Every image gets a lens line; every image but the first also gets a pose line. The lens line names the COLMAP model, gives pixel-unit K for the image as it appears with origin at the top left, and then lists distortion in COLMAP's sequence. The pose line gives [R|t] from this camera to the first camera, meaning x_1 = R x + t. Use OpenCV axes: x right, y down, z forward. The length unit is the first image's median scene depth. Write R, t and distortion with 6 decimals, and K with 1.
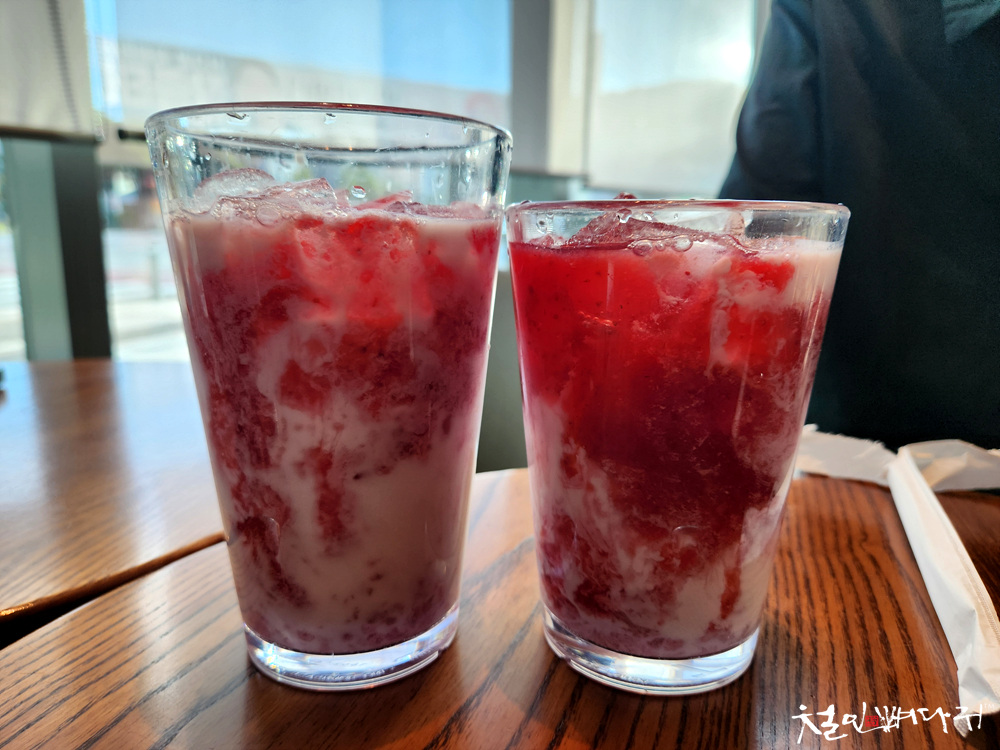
lens RADIAL K [[668.3, 0, 502.8], [0, 668.3, 373.1], [0, 0, 1]] dist [-0.016787, -0.004450]
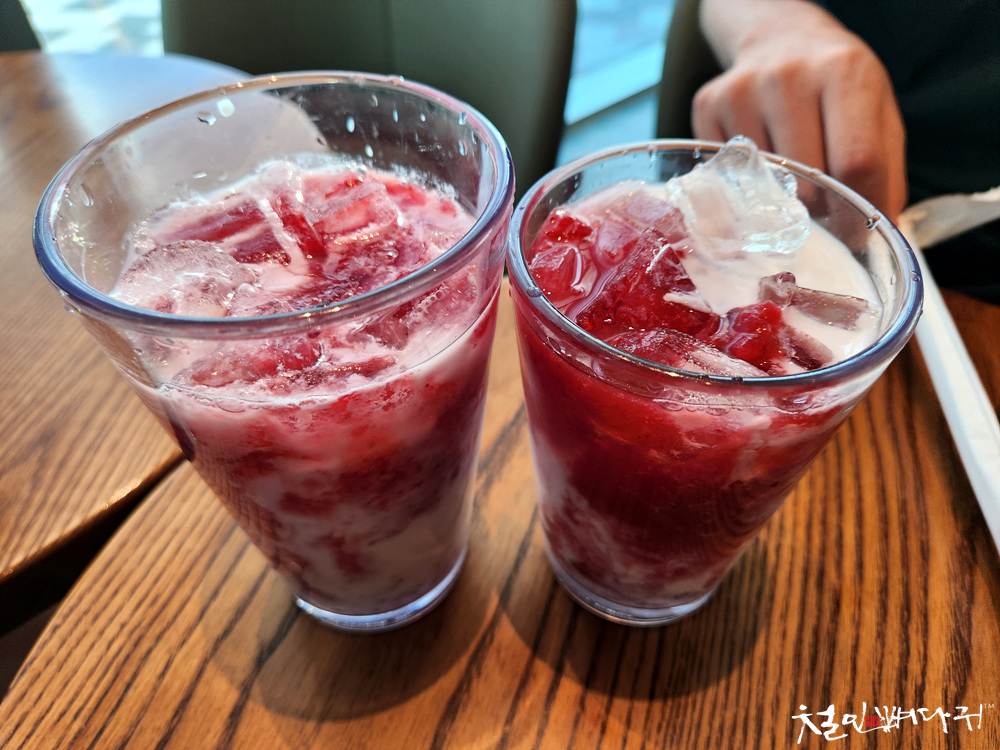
lens RADIAL K [[668.3, 0, 498.7], [0, 668.3, 374.4], [0, 0, 1]] dist [-0.016787, -0.004450]
pose [[0.999371, -0.034666, 0.007525, -0.017405], [0.024928, 0.837226, 0.546288, -0.612484], [-0.025238, -0.545757, 0.837564, 0.263182]]
